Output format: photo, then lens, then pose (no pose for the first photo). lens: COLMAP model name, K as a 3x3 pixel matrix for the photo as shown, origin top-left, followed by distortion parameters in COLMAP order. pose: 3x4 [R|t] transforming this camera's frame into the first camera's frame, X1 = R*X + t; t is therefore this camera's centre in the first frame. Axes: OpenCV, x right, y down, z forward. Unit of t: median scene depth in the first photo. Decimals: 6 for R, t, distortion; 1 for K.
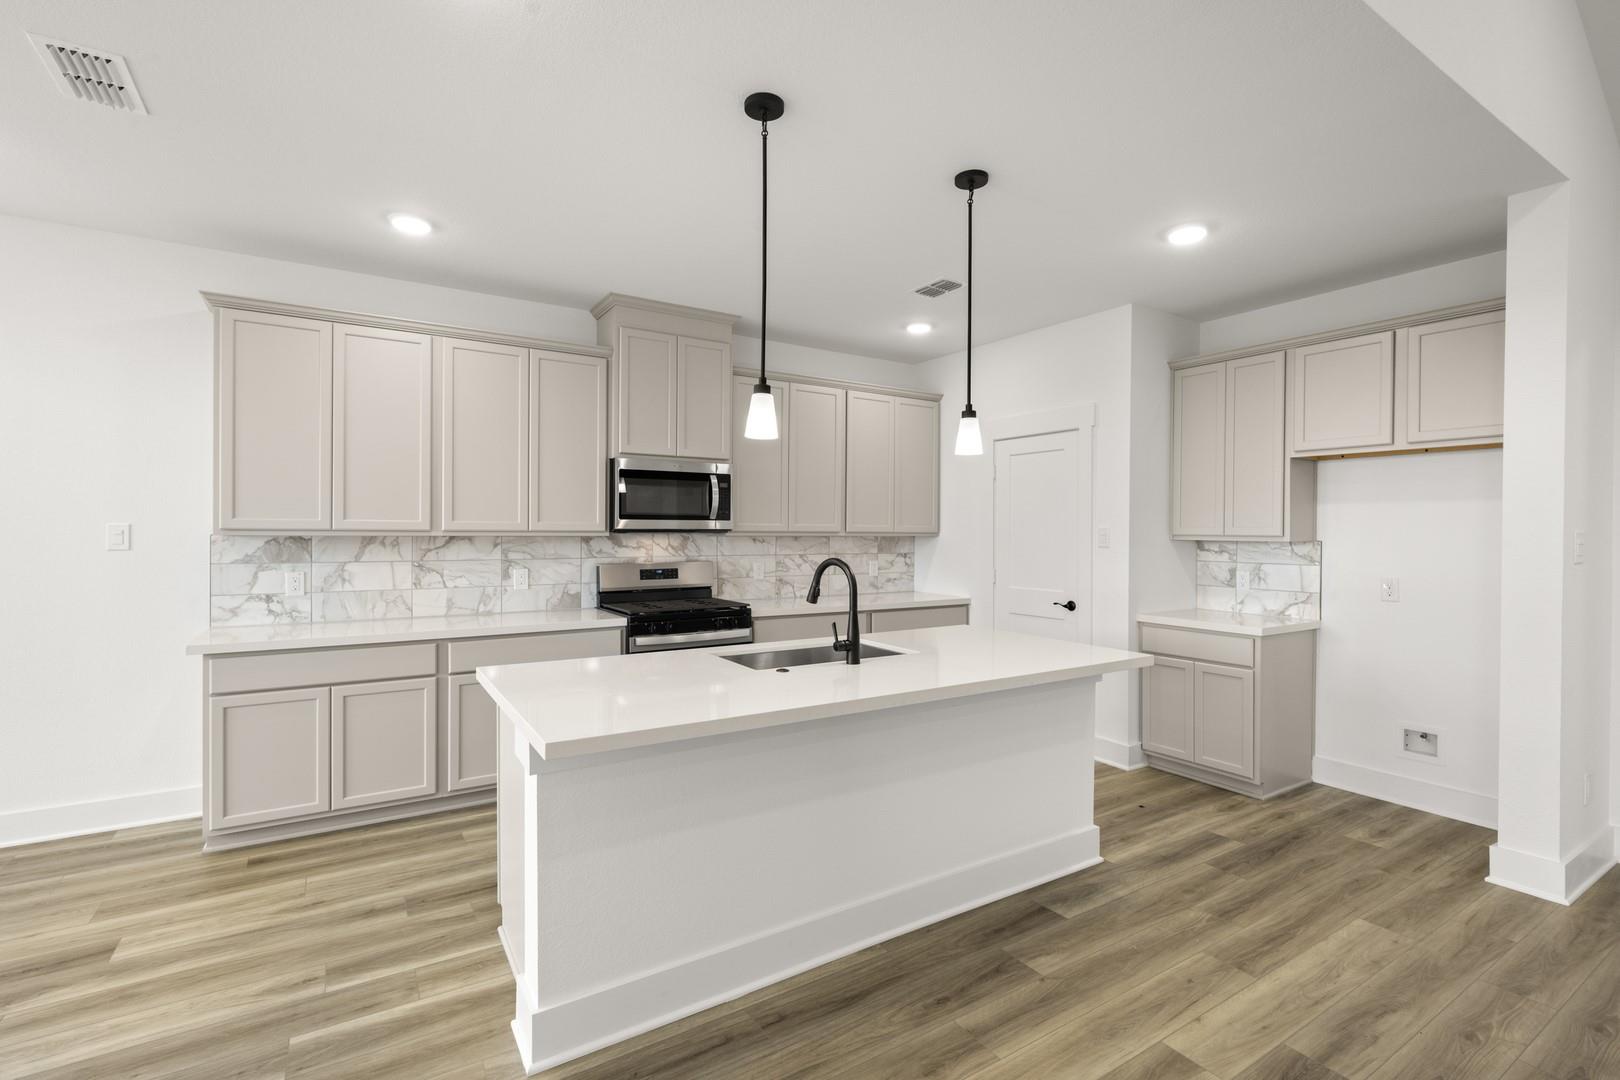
lens RADIAL K [[741.5, 0, 810.5], [0, 741.5, 534.6], [0, 0, 1]] dist [-0.000746, 0.000130]
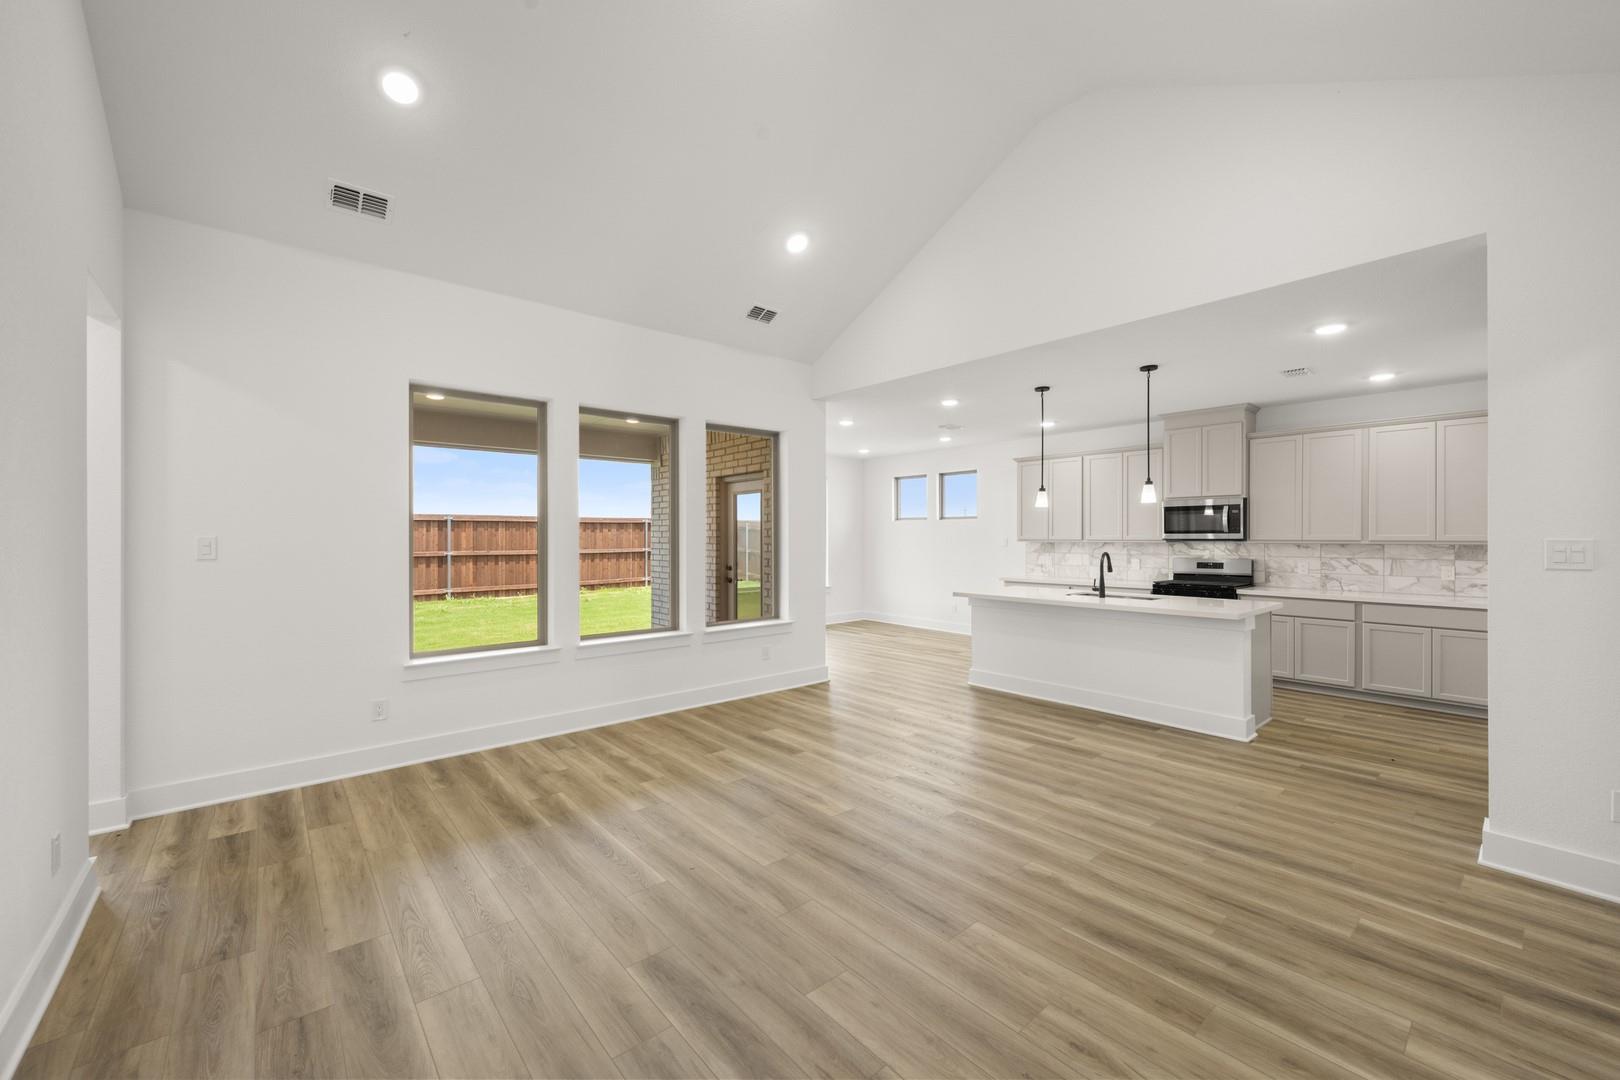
lens RADIAL K [[638.2, 0, 810.0], [0, 638.2, 540.0], [0, 0, 1]] dist [0.005799, -0.000090]
pose [[0.140390, -0.002048, -0.990094, 1.223249], [-0.007165, 0.999970, -0.003084, 0.007117], [0.990070, 0.007527, 0.140371, -0.108932]]
